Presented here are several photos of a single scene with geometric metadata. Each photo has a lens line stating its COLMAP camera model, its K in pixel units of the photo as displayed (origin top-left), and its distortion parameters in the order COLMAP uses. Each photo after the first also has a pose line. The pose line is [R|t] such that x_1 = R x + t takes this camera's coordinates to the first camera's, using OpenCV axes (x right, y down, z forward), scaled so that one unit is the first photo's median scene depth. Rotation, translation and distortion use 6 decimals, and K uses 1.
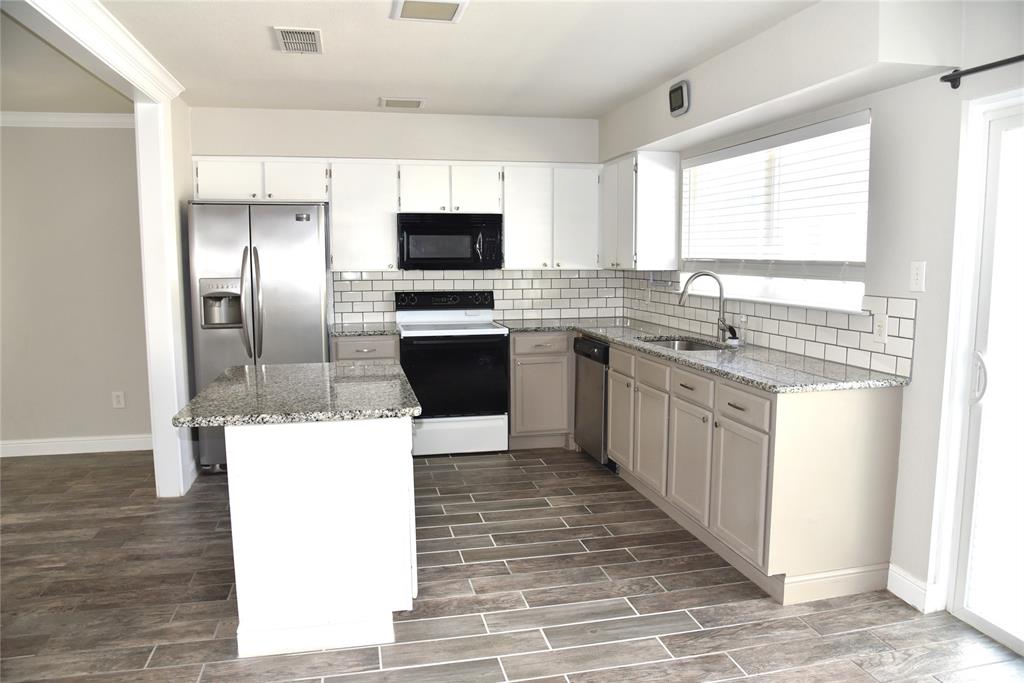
lens RADIAL K [[710.4, 0, 507.7], [0, 710.4, 343.9], [0, 0, 1]] dist [-0.075541, 0.035309]
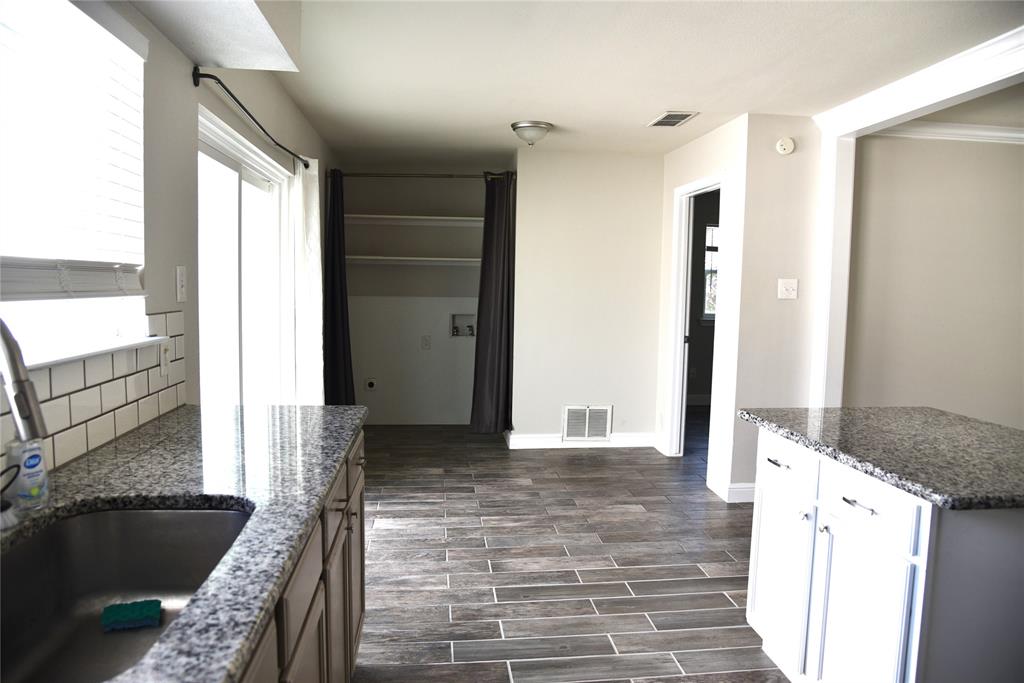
lens RADIAL K [[710.4, 0, 514.6], [0, 710.4, 345.3], [0, 0, 1]] dist [-0.075541, 0.035309]
pose [[-0.993978, -0.019600, 0.107813, 0.055221], [0.002265, 0.979989, 0.199037, -0.120798], [-0.109557, 0.198083, -0.974043, 1.123599]]
